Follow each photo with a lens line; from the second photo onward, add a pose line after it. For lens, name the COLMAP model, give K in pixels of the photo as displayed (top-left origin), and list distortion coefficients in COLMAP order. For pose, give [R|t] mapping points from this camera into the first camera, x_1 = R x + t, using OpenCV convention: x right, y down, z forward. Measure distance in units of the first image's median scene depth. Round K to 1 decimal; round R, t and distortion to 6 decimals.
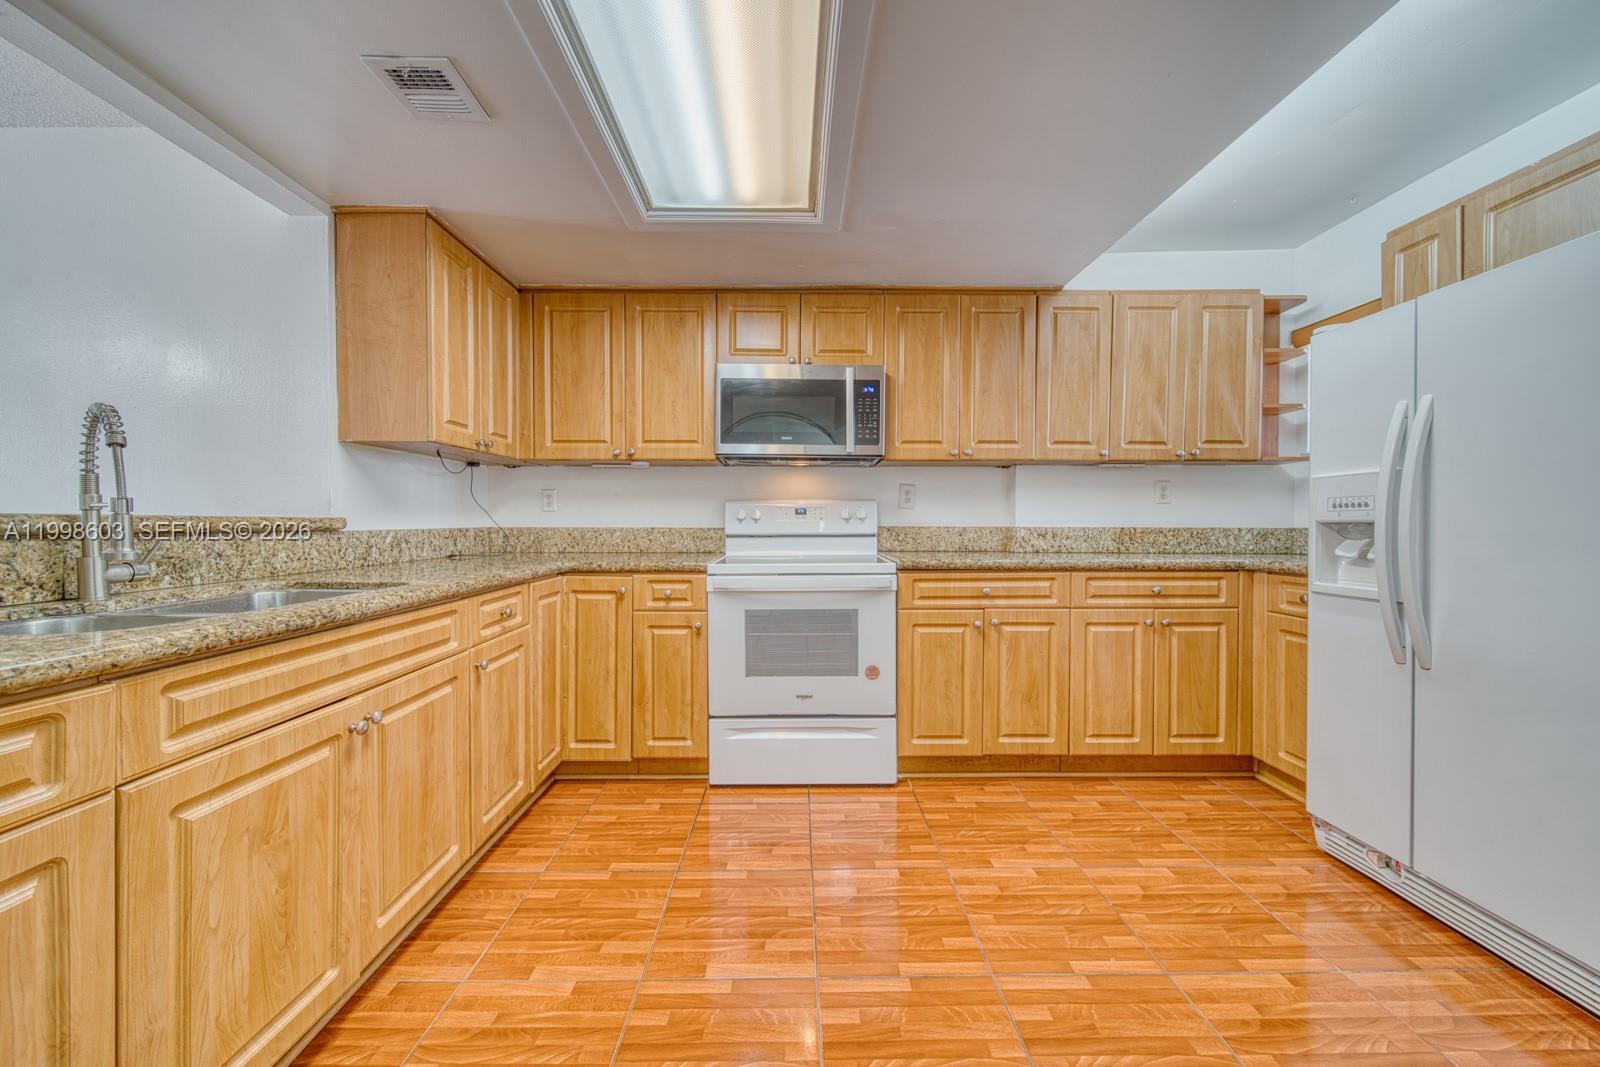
lens RADIAL K [[580.0, 0, 789.9], [0, 580.0, 541.6], [0, 0, 1]] dist [-0.001505, -0.000053]
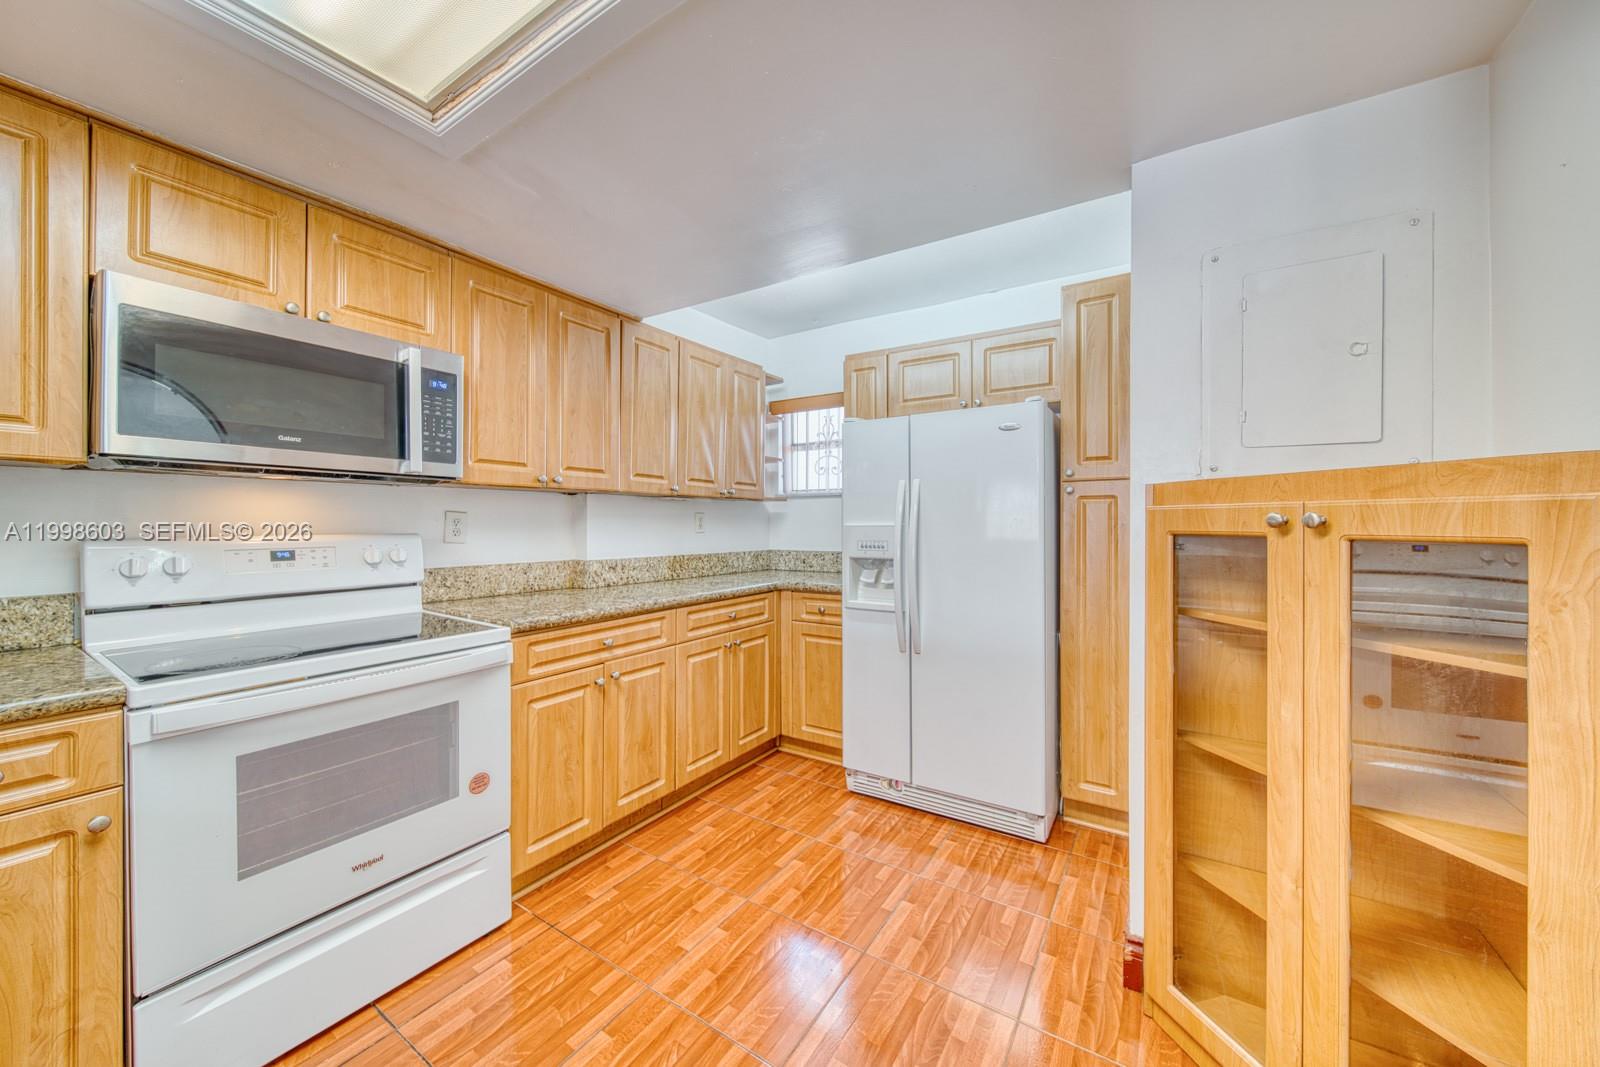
lens RADIAL K [[582.4, 0, 808.1], [0, 582.4, 530.6], [0, 0, 1]] dist [-0.001565, -0.000297]
pose [[0.530059, -0.013825, 0.847848, -0.246573], [0.027323, 0.999626, -0.000782, -0.075018], [-0.847520, 0.023580, 0.530239, 0.259432]]
